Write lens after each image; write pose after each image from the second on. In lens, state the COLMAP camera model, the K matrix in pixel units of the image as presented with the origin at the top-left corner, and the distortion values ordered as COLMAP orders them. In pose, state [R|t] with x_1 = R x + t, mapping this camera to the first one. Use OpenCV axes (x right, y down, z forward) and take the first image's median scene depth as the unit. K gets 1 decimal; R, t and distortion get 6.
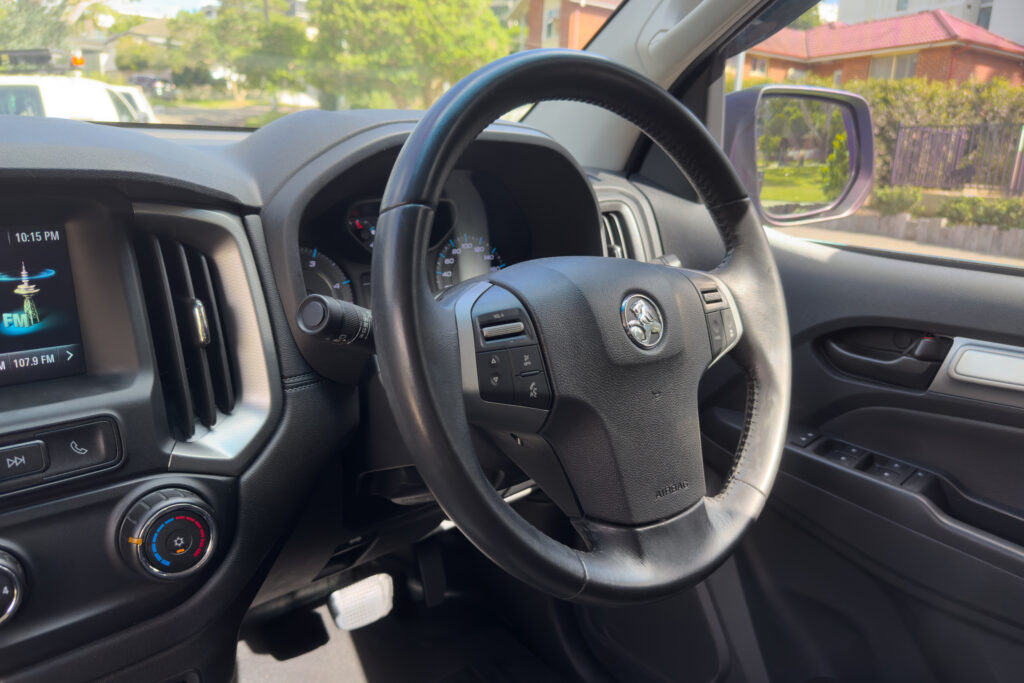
lens RADIAL K [[739.9, 0, 509.0], [0, 739.9, 353.3], [0, 0, 1]] dist [0.026680, -0.030409]
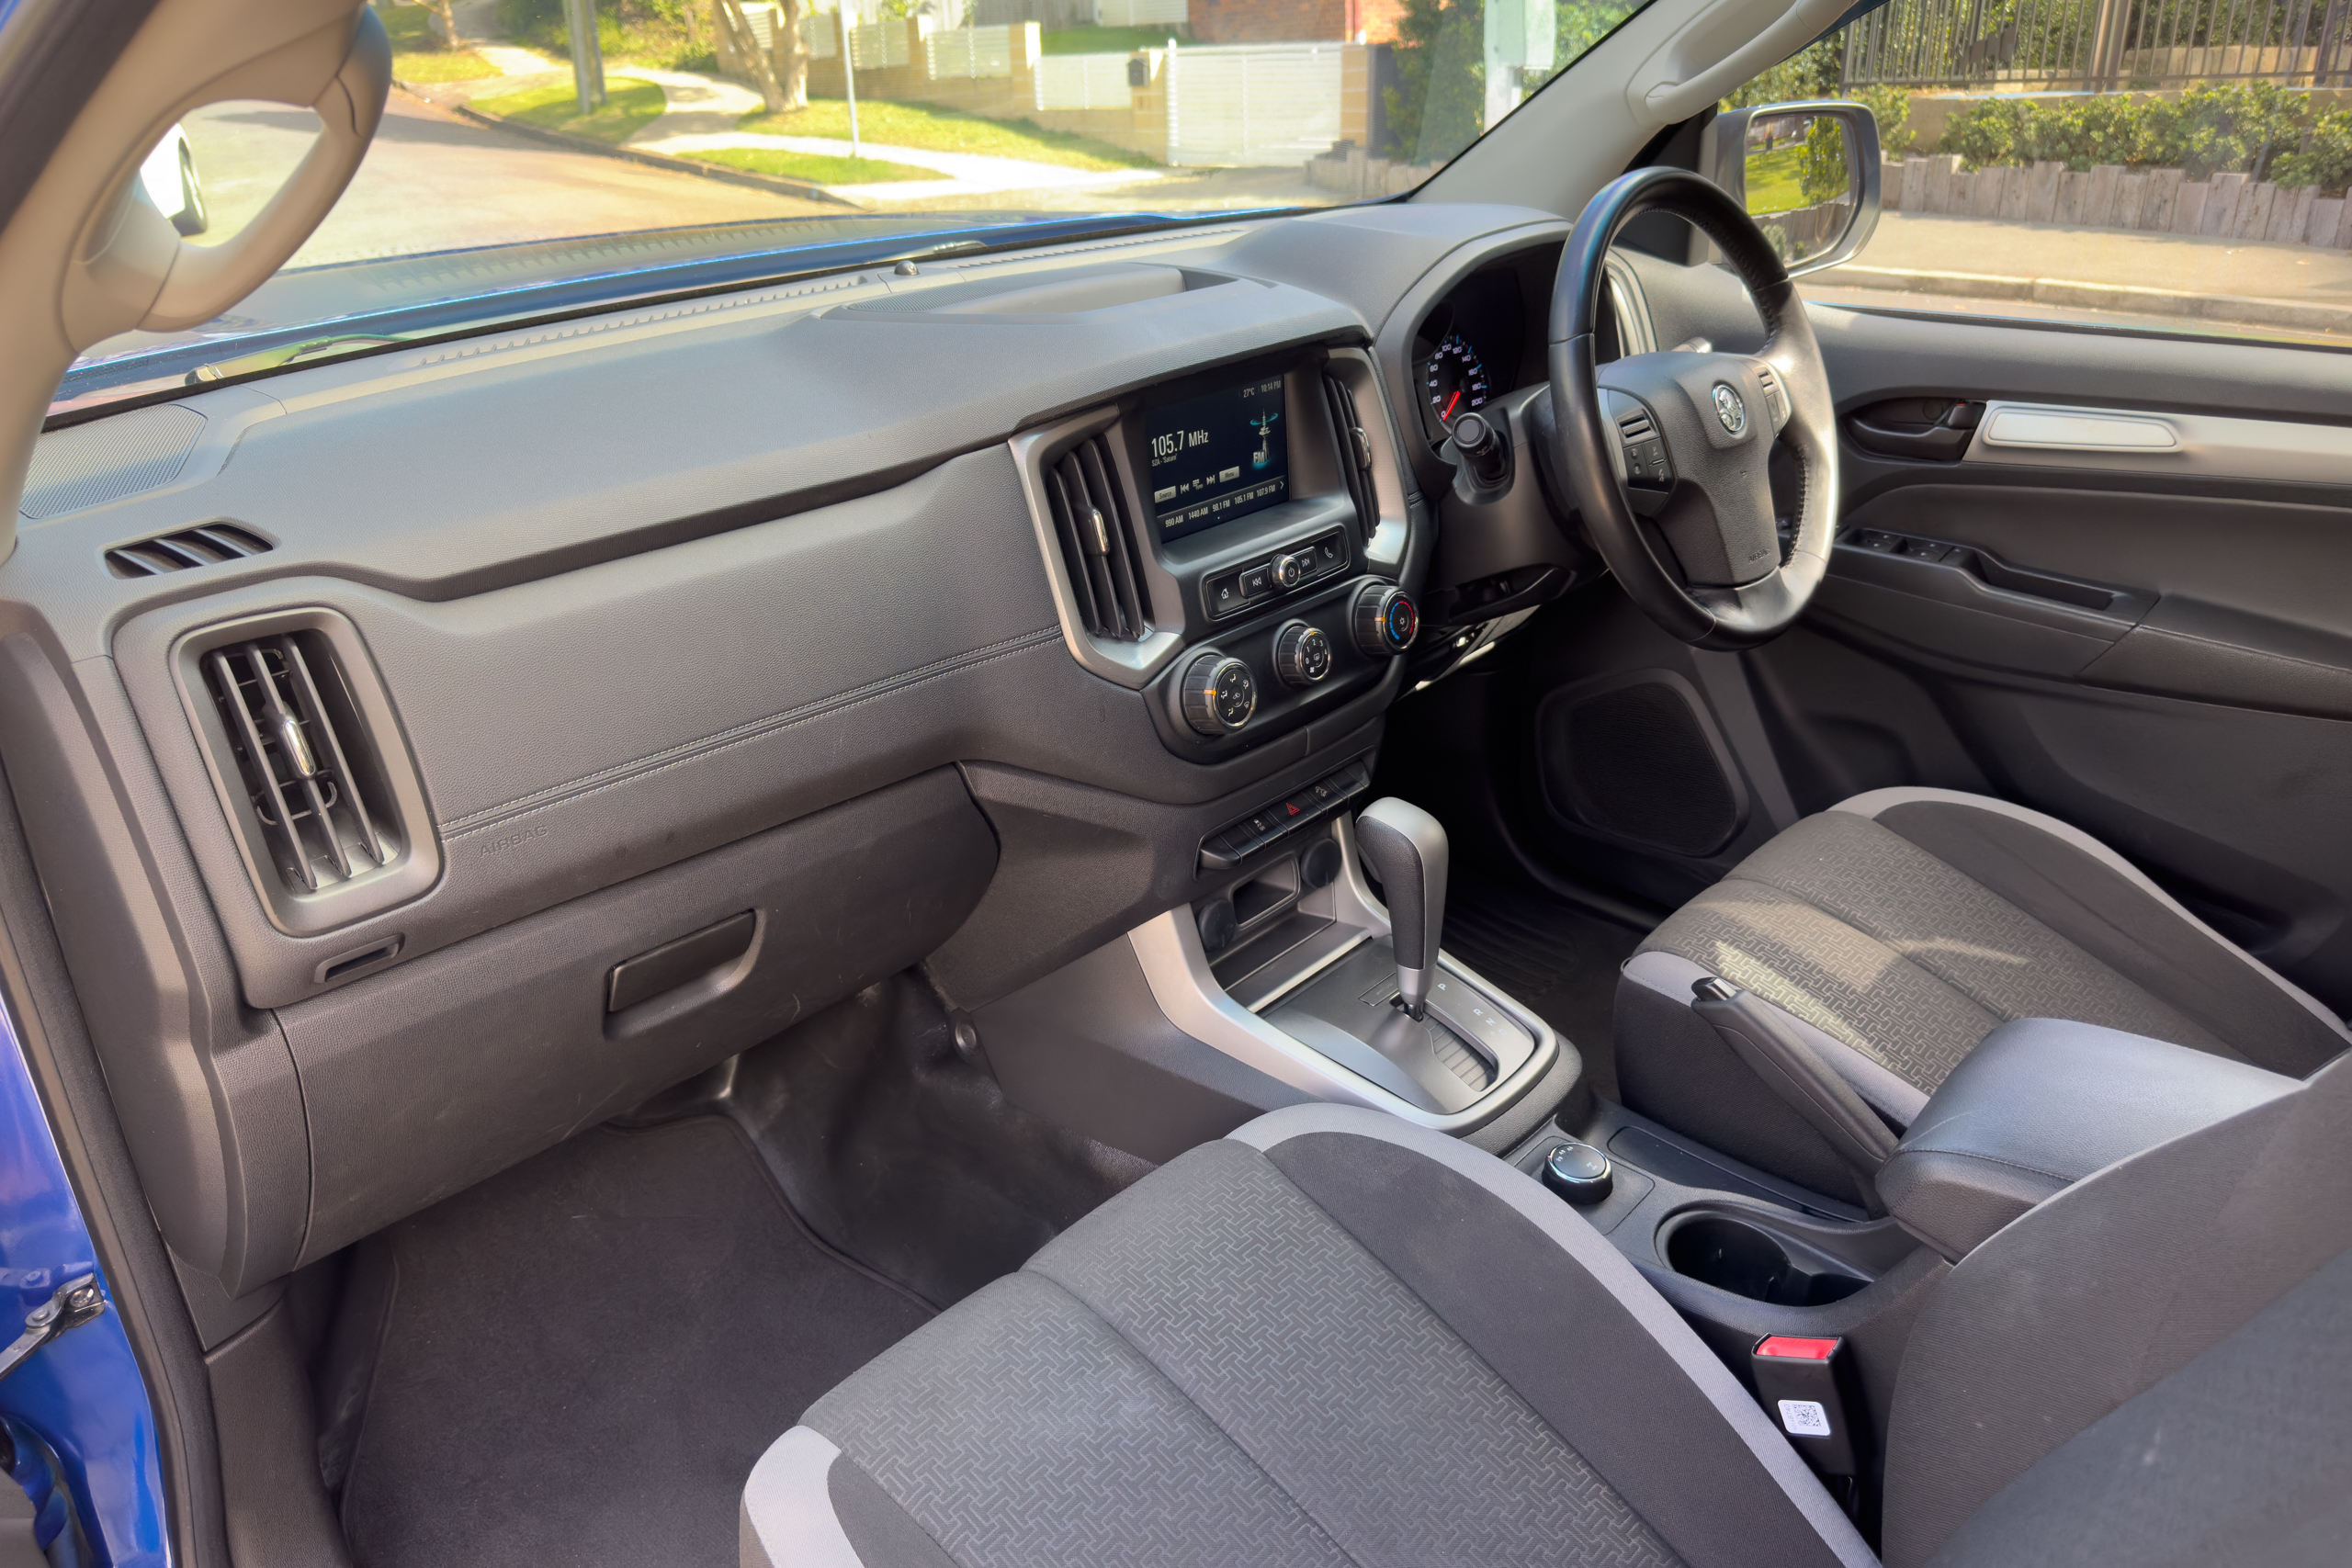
lens RADIAL K [[1676.4, 0, 1163.0], [0, 1676.4, 785.7], [0, 0, 1]] dist [0.106809, -0.133686]
pose [[0.990696, -0.108865, 0.081664, -0.665558], [0.096016, 0.984394, 0.147475, 0.039484], [-0.096445, -0.138262, 0.985689, -1.096741]]
